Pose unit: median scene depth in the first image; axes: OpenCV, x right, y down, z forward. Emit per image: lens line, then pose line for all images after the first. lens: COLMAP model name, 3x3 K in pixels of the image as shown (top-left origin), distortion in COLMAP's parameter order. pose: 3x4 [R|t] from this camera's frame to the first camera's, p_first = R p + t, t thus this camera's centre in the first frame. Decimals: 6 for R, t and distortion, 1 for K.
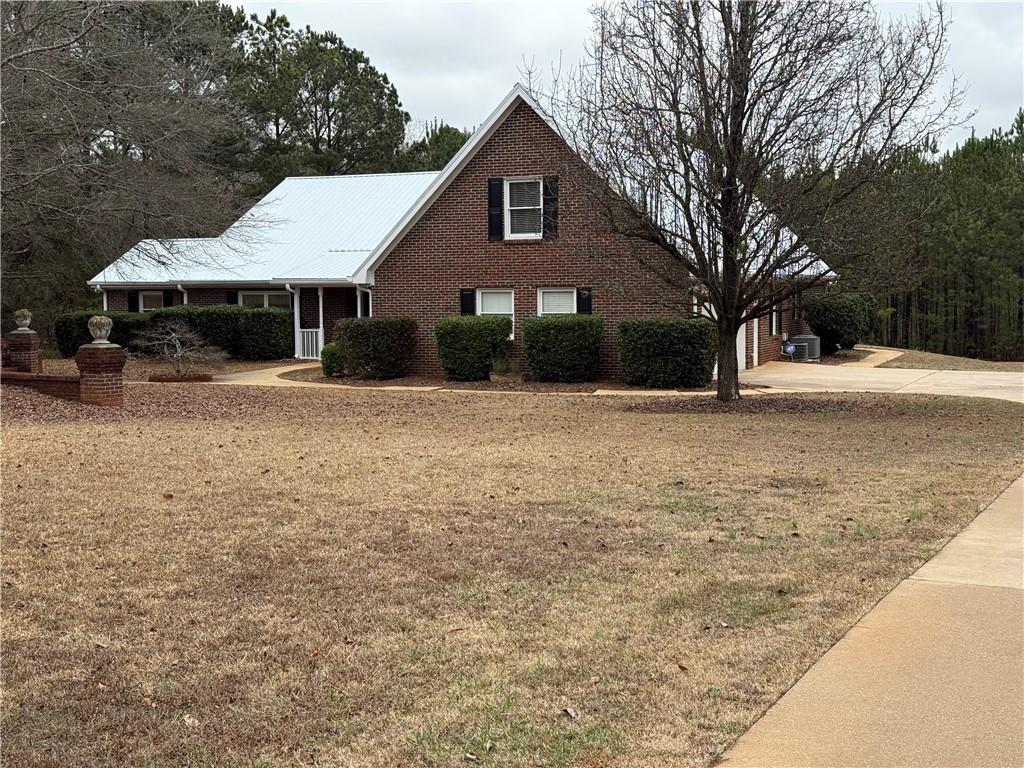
lens RADIAL K [[1434.2, 0, 525.2], [0, 1434.2, 383.3], [0, 0, 1]] dist [0.156706, -0.081953]
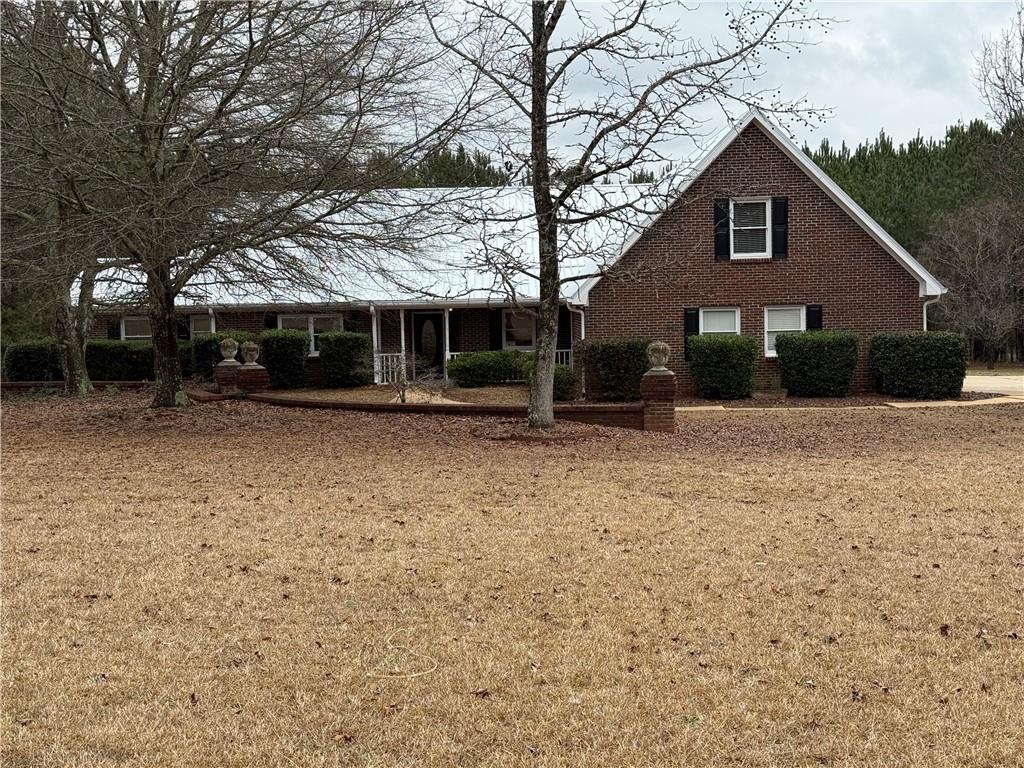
lens RADIAL K [[1434.2, 0, 525.2], [0, 1434.2, 383.3], [0, 0, 1]] dist [0.156706, -0.081953]
pose [[0.929626, -0.032180, 0.367098, -0.523809], [0.036556, 0.999319, -0.004970, -0.012684], [-0.366688, 0.018040, 0.930169, 0.108766]]
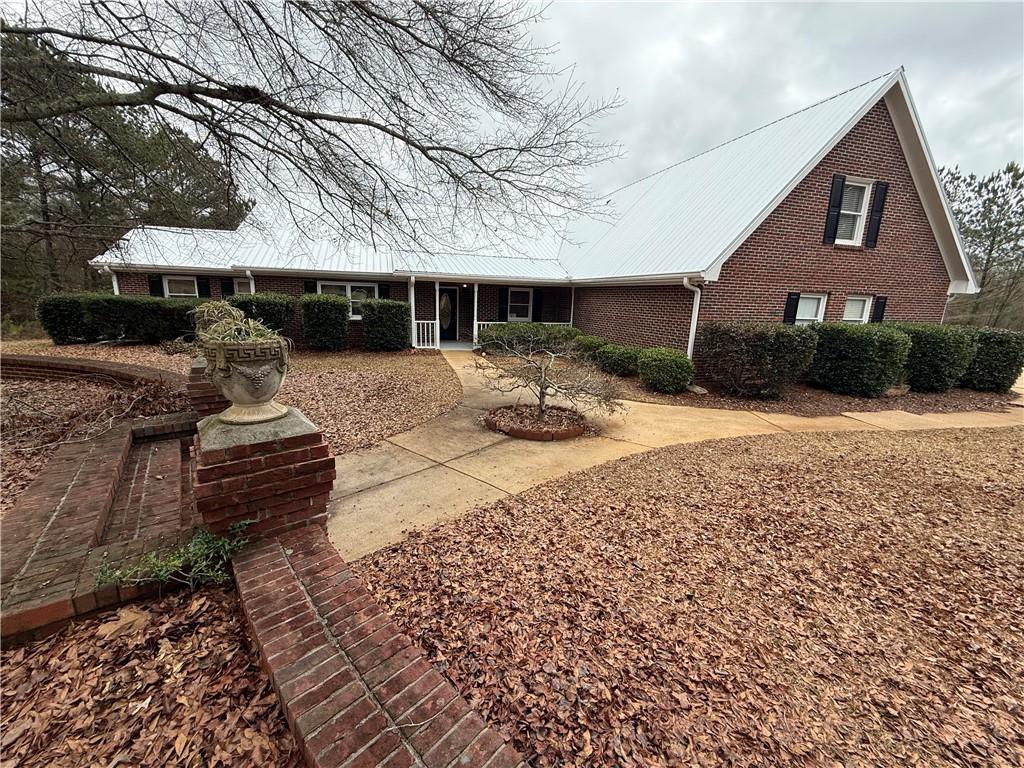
lens RADIAL K [[410.7, 0, 512.0], [0, 410.7, 384.0], [0, 0, 1]] dist [-0.000909, 0.000219]
pose [[0.789688, -0.092683, 0.606467, -0.366048], [-0.000613, 0.988403, 0.151850, -0.047410], [-0.613508, -0.120286, 0.780474, 0.900263]]
